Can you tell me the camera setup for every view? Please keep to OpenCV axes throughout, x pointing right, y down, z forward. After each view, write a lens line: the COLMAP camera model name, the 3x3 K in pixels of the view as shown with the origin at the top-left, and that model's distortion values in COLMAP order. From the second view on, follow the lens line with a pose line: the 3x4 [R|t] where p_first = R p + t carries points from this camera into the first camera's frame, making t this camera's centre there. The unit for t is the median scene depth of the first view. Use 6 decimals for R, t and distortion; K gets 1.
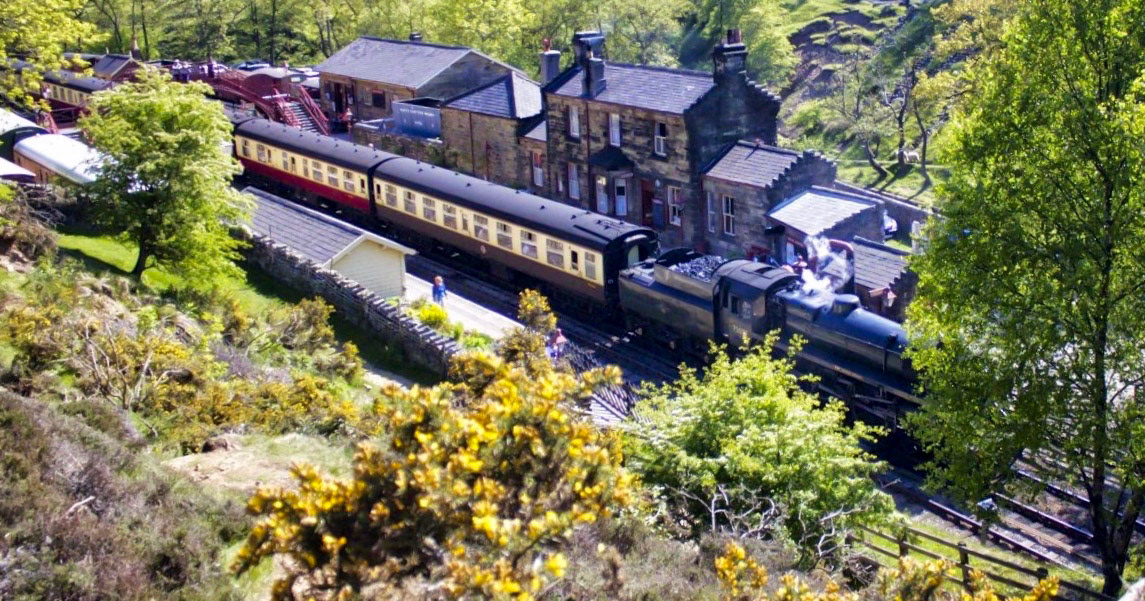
lens RADIAL K [[1481.6, 0, 732.3], [0, 1481.6, 139.6], [0, 0, 1]] dist [-0.110601, 0.042101]
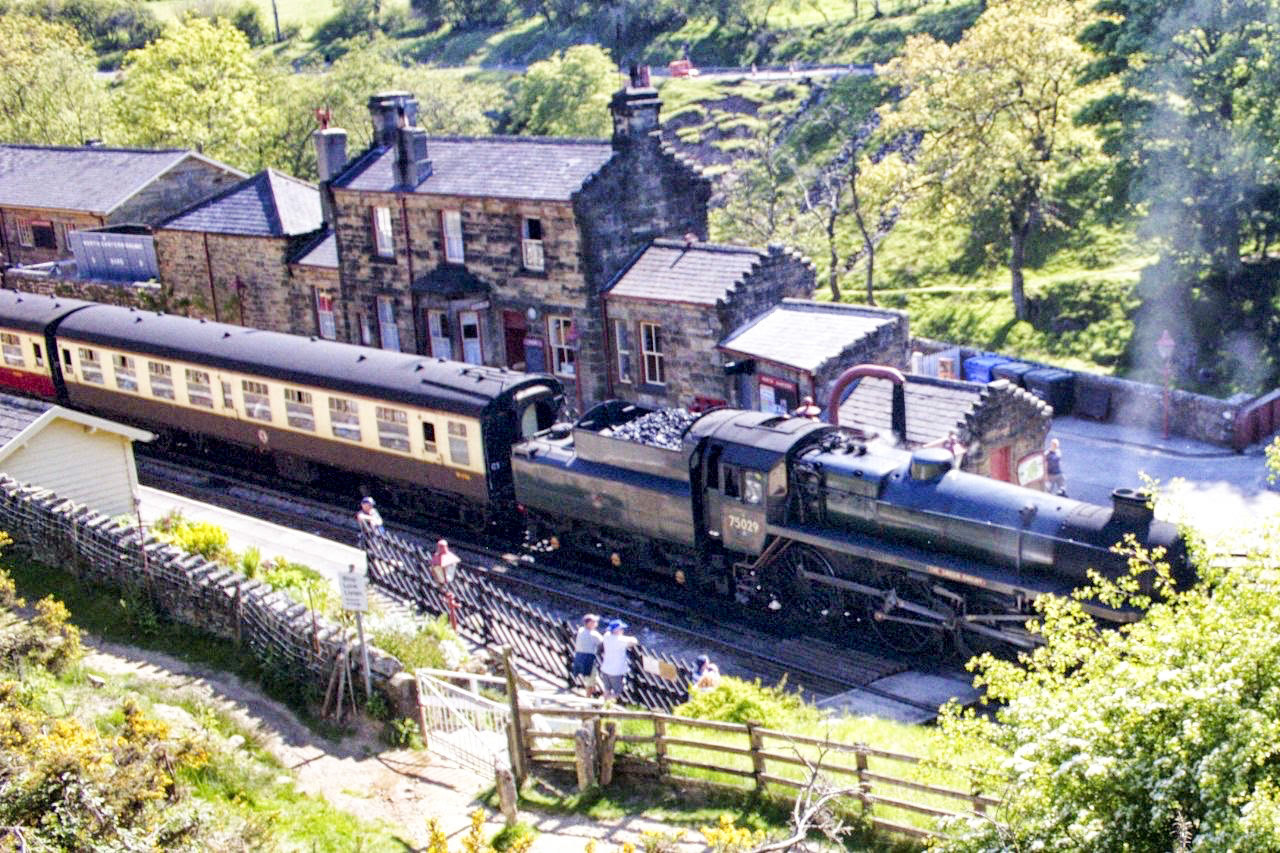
lens RADIAL K [[1677.7, 0, 975.4], [0, 1677.7, 495.2], [0, 0, 1]] dist [-0.161667, 0.172520]
pose [[0.957281, -0.076861, 0.278755, -0.075064], [0.047774, 0.992817, 0.109688, 0.039325], [-0.285184, -0.091685, 0.954078, 0.261961]]
